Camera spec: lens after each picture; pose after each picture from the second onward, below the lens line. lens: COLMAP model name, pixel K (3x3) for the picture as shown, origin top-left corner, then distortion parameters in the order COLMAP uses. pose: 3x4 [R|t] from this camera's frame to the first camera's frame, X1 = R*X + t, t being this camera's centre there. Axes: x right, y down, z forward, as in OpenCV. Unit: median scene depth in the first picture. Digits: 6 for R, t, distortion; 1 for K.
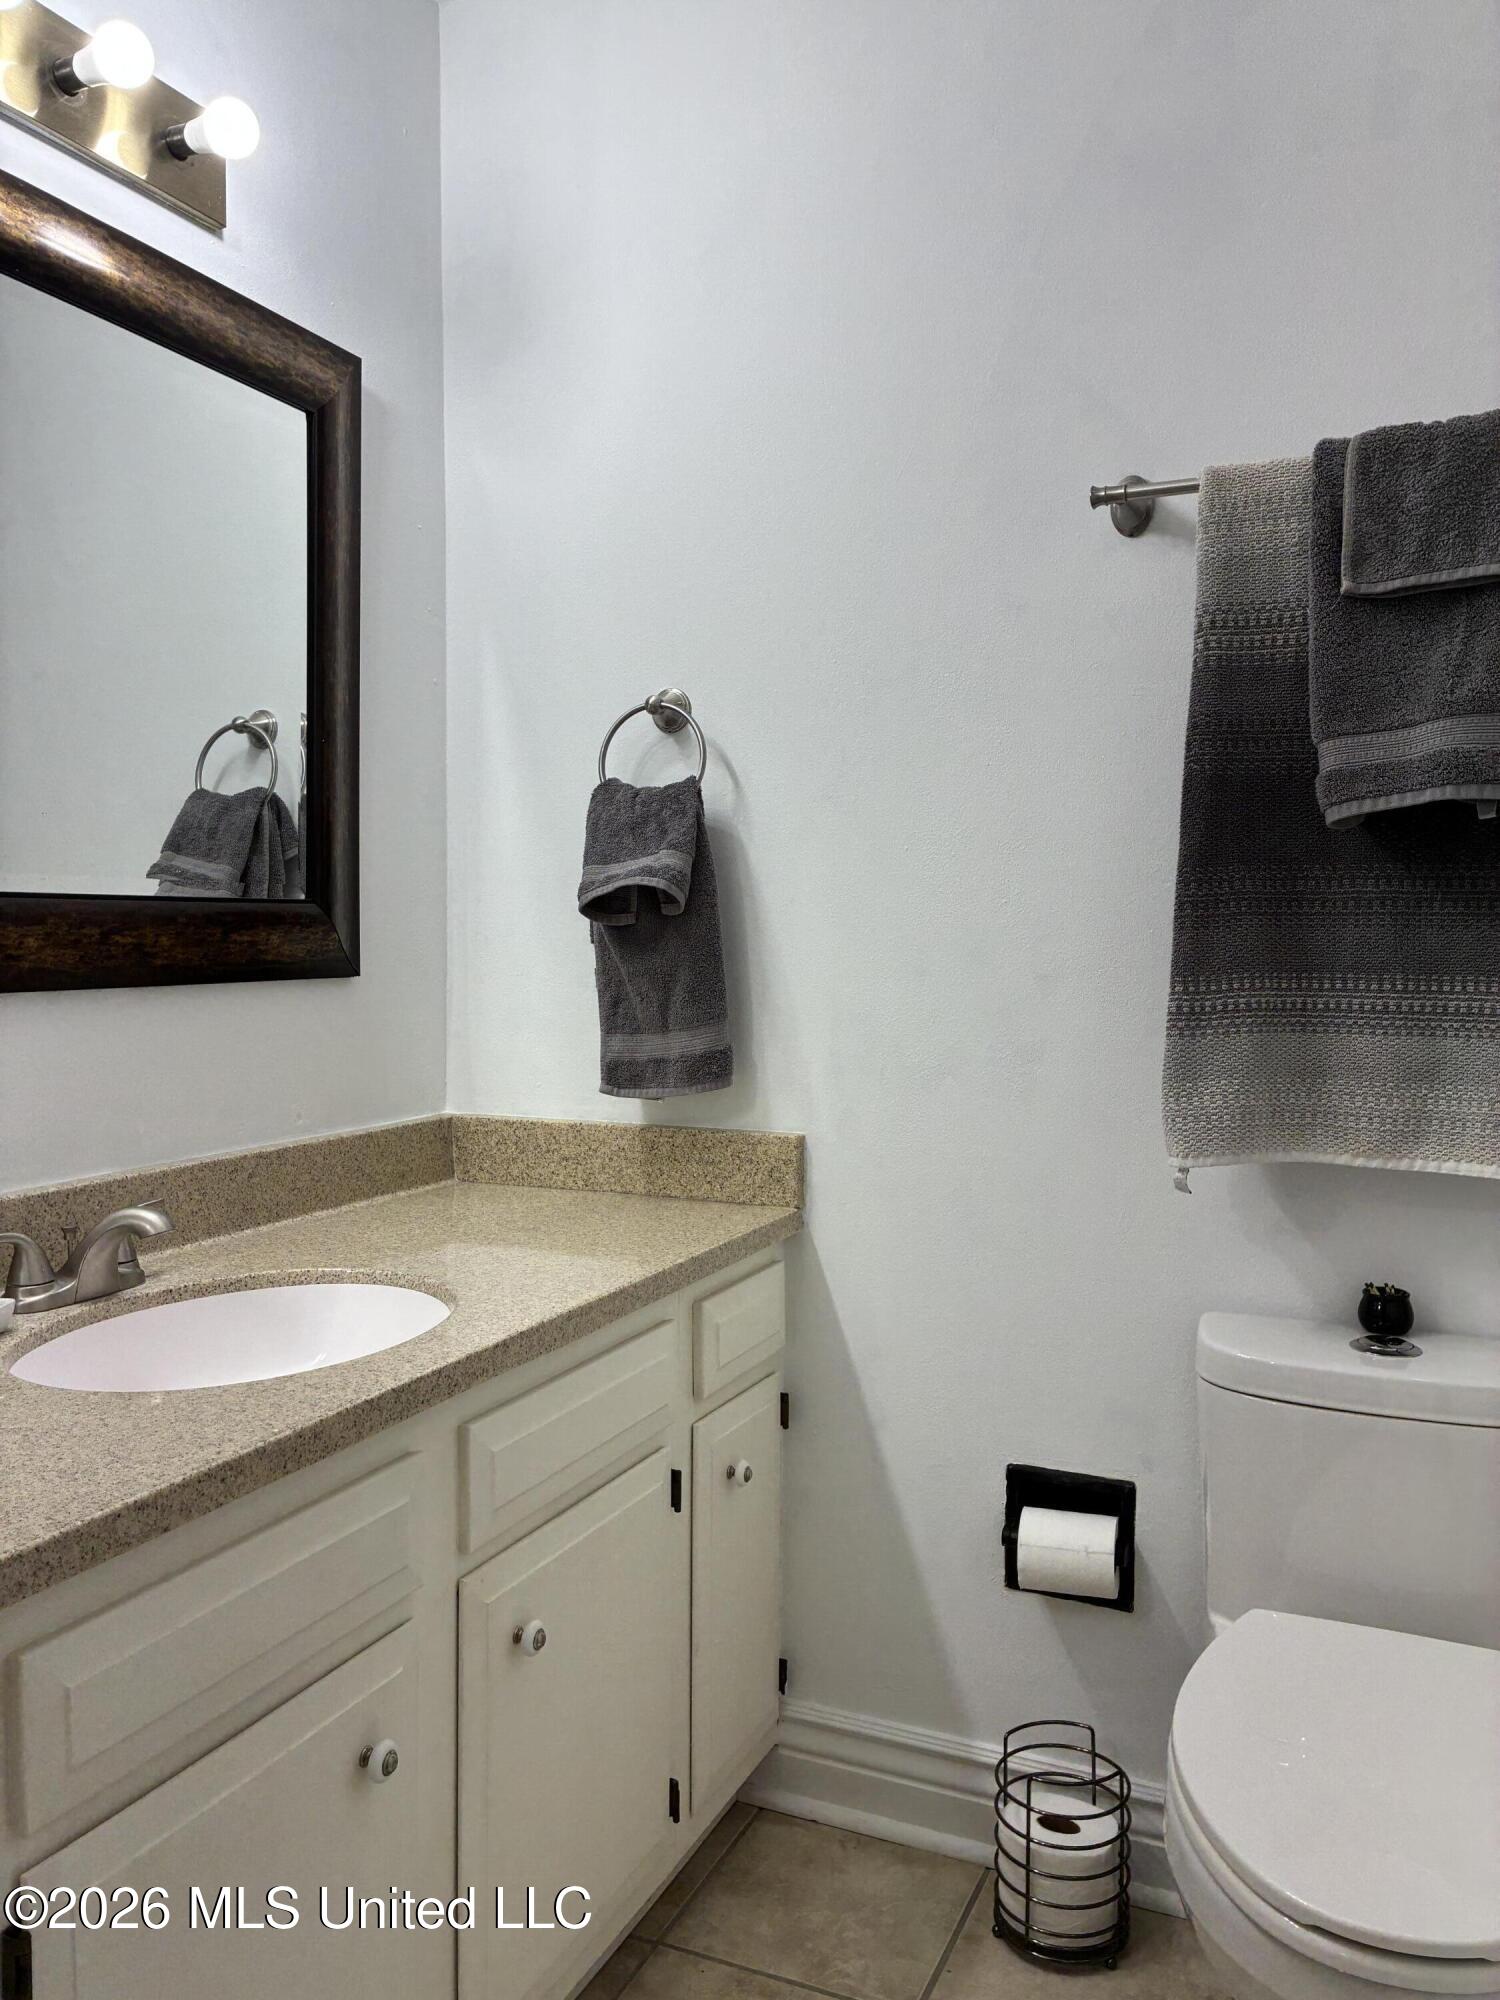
lens RADIAL K [[1485.4, 0, 750.0], [0, 1485.4, 1000.0], [0, 0, 1]] dist [0.014960, 0.000485]
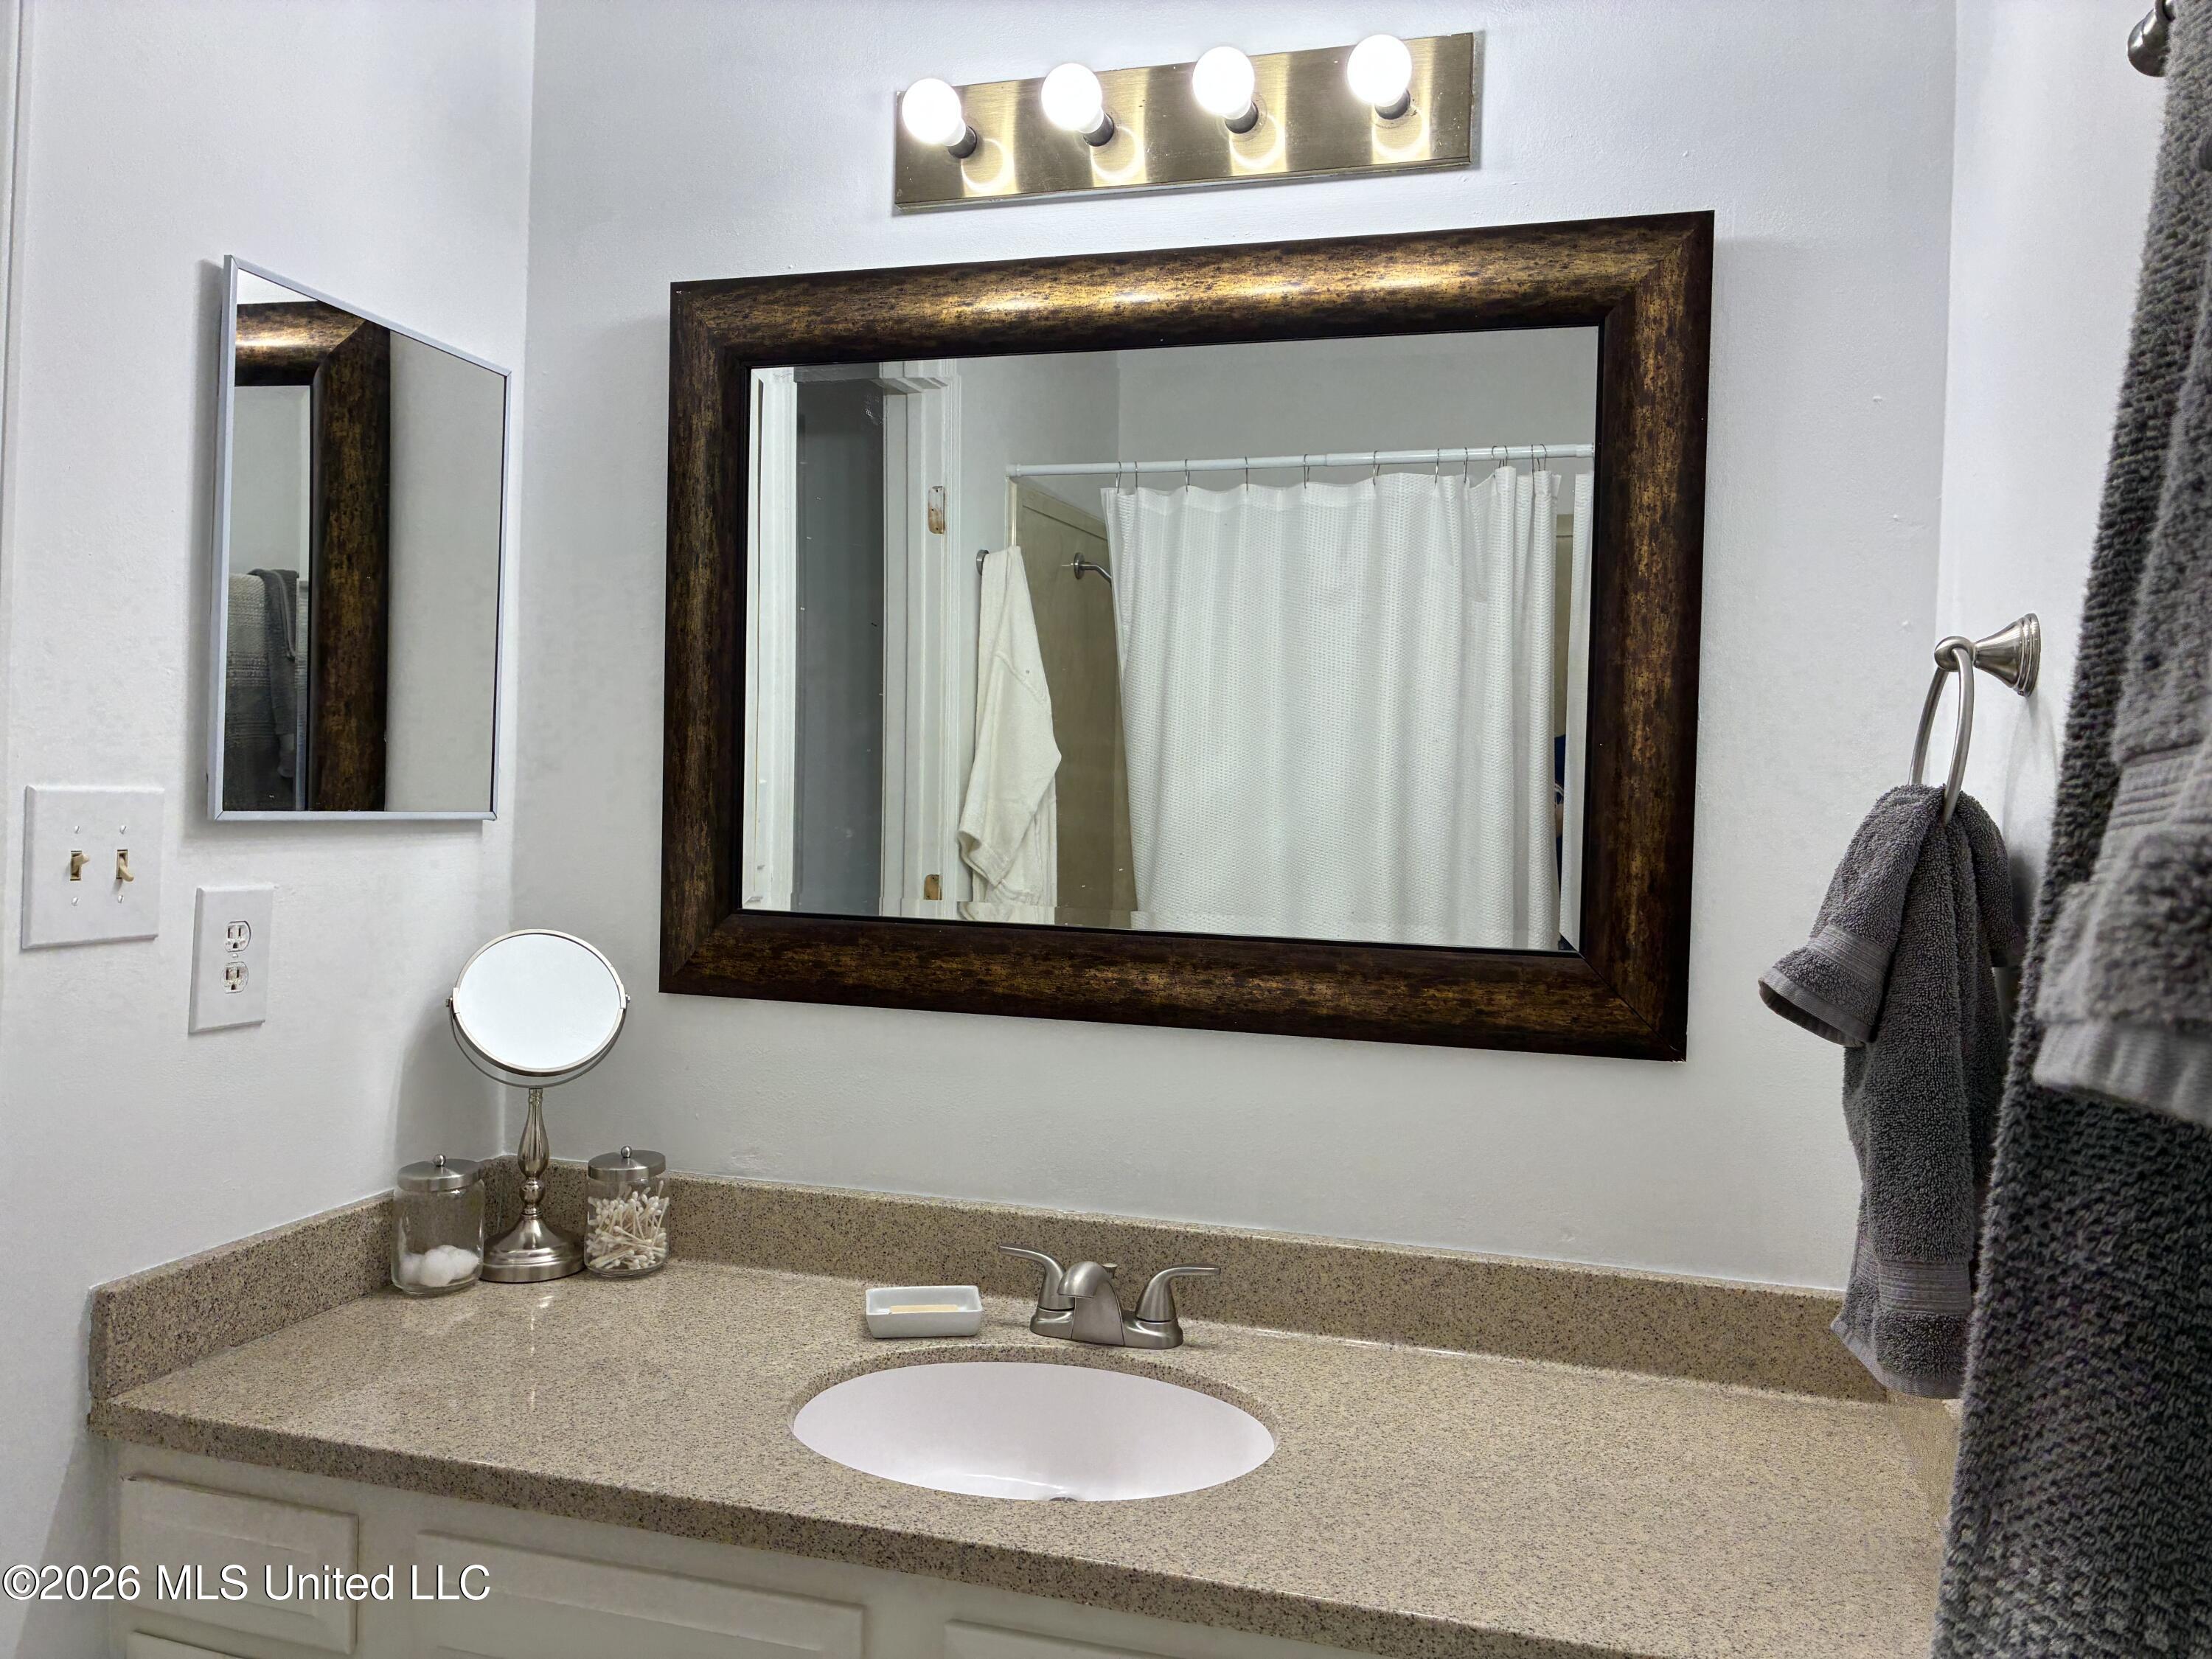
lens RADIAL K [[1642.9, 0, 1106.0], [0, 1642.9, 829.5], [0, 0, 1]] dist [0.014960, 0.000485]
pose [[0.156261, 0.019628, -0.987521, 0.529885], [-0.075355, 0.997126, 0.007896, -0.125719], [0.984837, 0.073181, 0.157291, 0.659012]]
